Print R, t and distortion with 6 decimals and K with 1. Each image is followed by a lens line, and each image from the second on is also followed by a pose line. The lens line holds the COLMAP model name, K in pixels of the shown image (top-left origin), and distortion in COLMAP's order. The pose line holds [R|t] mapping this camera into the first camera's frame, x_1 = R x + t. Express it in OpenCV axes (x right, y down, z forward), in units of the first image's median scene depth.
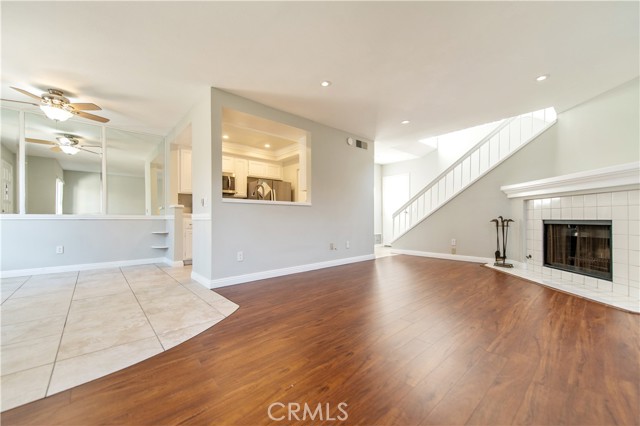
lens RADIAL K [[252.1, 0, 319.5], [0, 252.1, 220.9], [0, 0, 1]] dist [0.010164, -0.000007]
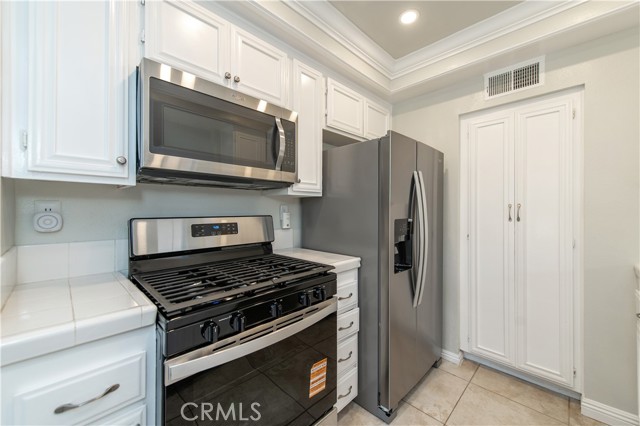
lens RADIAL K [[252.0, 0, 320.3], [0, 252.0, 208.6], [0, 0, 1]] dist [0.007305, -0.000090]
pose [[0.998244, 0.002430, 0.059192, -0.418826], [-0.001958, 0.999966, -0.008037, -0.101730], [-0.059209, 0.007907, 0.998214, 0.932884]]
